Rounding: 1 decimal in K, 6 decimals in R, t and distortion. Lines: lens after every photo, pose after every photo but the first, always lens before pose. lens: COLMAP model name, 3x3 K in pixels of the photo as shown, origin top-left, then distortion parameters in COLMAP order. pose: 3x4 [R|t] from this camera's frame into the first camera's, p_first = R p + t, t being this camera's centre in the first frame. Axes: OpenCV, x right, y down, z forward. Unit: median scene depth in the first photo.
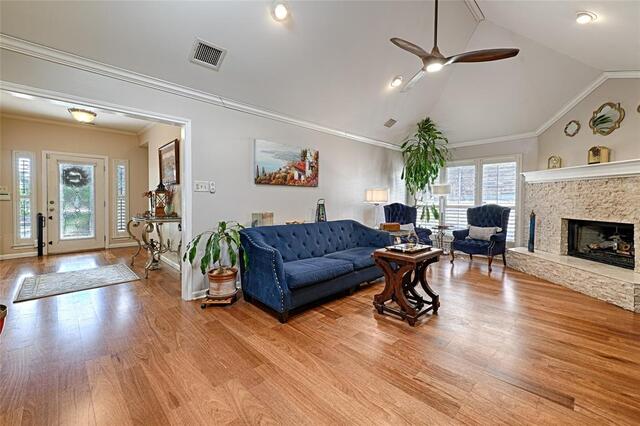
lens RADIAL K [[267.0, 0, 317.2], [0, 267.0, 204.5], [0, 0, 1]] dist [0.002093, 0.000115]
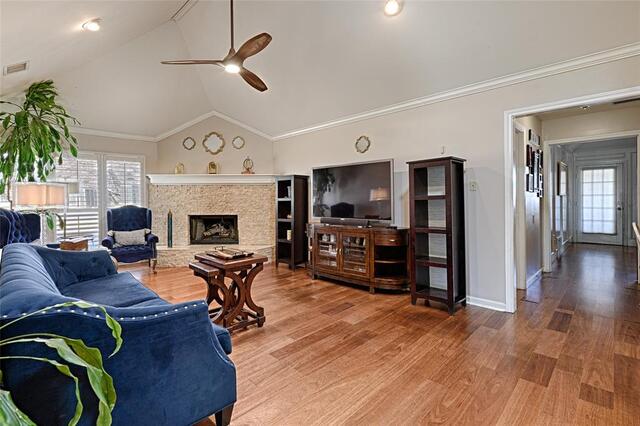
lens RADIAL K [[267.0, 0, 328.2], [0, 267.0, 201.0], [0, 0, 1]] dist [0.002093, 0.000115]
pose [[0.017153, -0.011627, 0.999785, -0.238544], [0.027209, 0.999567, 0.011157, -0.007584], [-0.999483, 0.027012, 0.017462, 0.269929]]
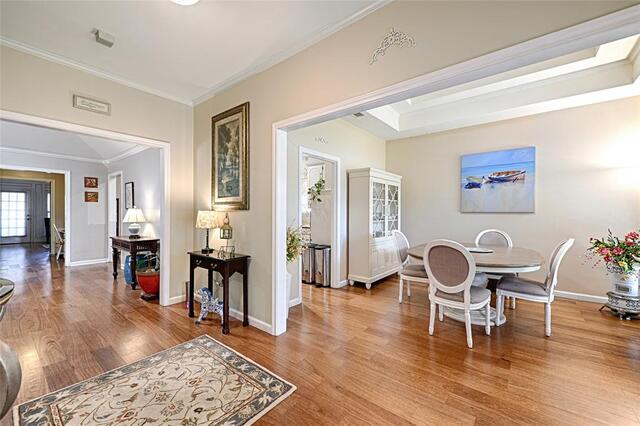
lens RADIAL K [[267.0, 0, 322.9], [0, 267.0, 215.2], [0, 0, 1]] dist [0.002093, 0.000115]
pose [[-0.992900, -0.015442, -0.117947, -0.409077], [-0.017466, 0.999717, 0.016142, -0.010672], [0.117665, 0.018087, -0.992889, 0.500733]]
